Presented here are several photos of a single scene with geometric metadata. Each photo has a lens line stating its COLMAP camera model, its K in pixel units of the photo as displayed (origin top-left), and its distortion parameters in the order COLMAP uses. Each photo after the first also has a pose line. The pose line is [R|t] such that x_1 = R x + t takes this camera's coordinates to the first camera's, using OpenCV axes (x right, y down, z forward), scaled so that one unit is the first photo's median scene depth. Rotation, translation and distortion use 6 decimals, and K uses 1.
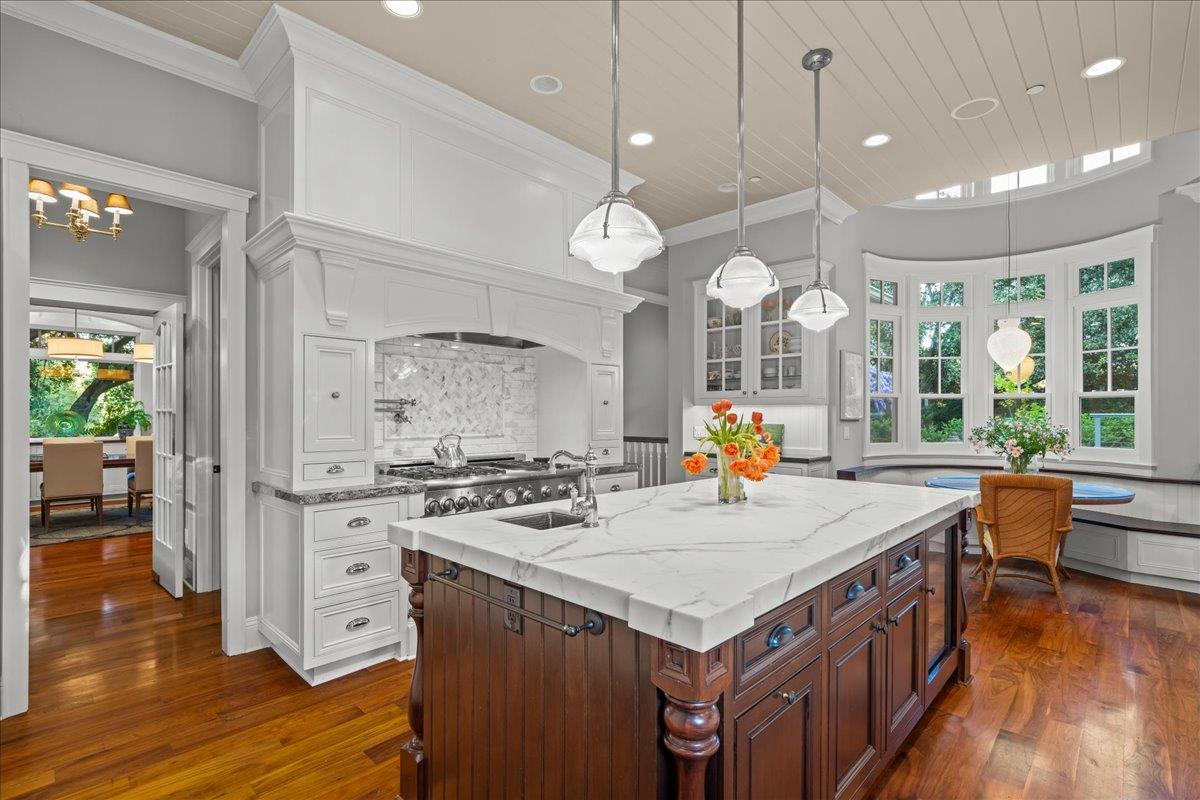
lens RADIAL K [[553.2, 0, 599.4], [0, 553.2, 423.5], [0, 0, 1]] dist [0.000240, 0.000100]
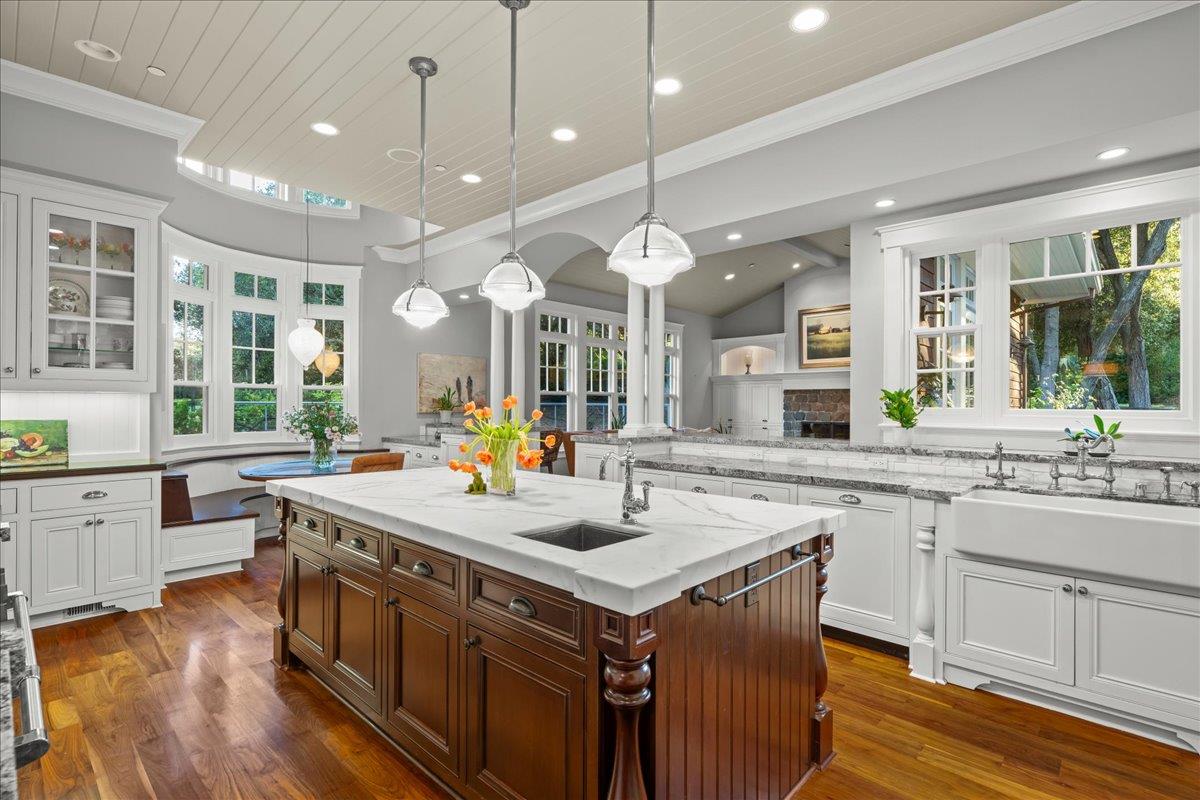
lens RADIAL K [[571.0, 0, 600.0], [0, 571.0, 400.0], [0, 0, 1]] dist [-0.003395, -0.000397]
pose [[-0.012404, 0.001999, 0.999921, -0.408759], [0.006516, 0.999977, -0.001918, -0.018919], [-0.999902, 0.006491, -0.012417, 0.415968]]
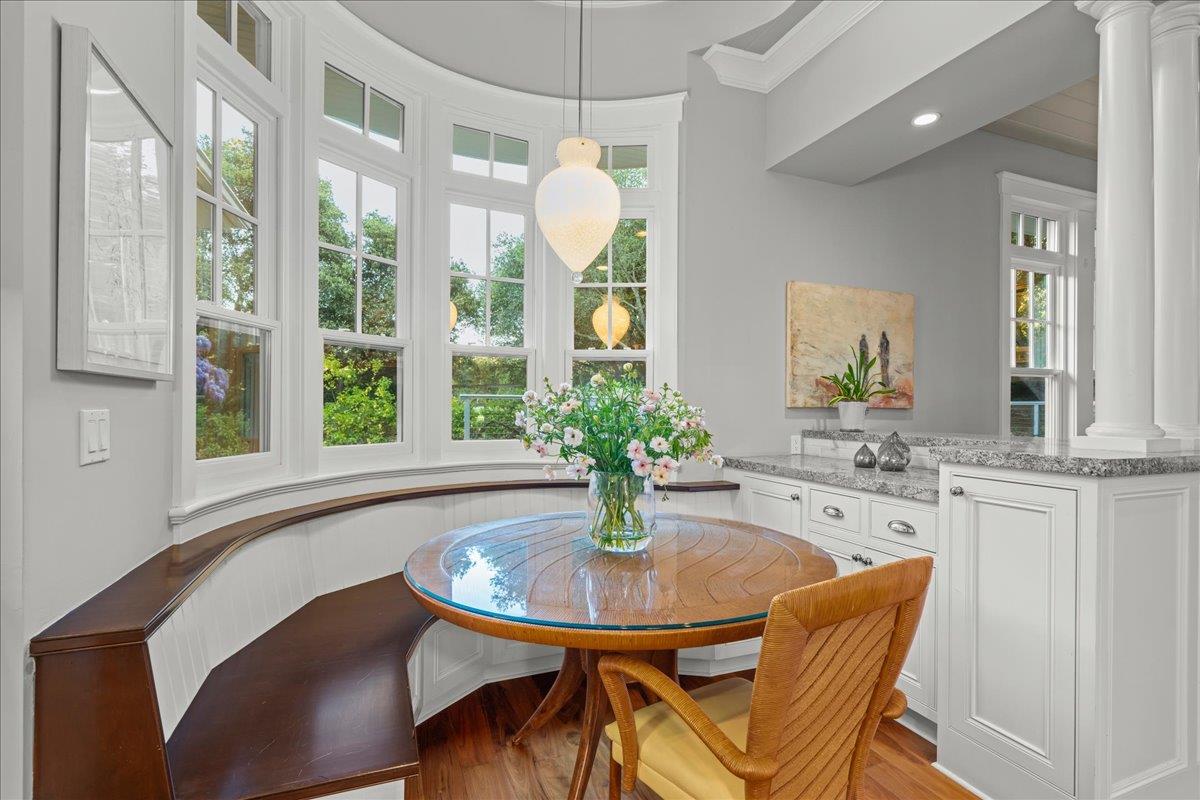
lens RADIAL K [[557.6, 0, 600.0], [0, 557.6, 400.0], [0, 0, 1]] dist [-0.000054, 0.000040]
pose [[0.414397, 0.010658, 0.910034, 0.360536], [0.004889, 0.999891, -0.013937, 0.007974], [-0.910083, 0.010224, 0.414300, 0.798005]]
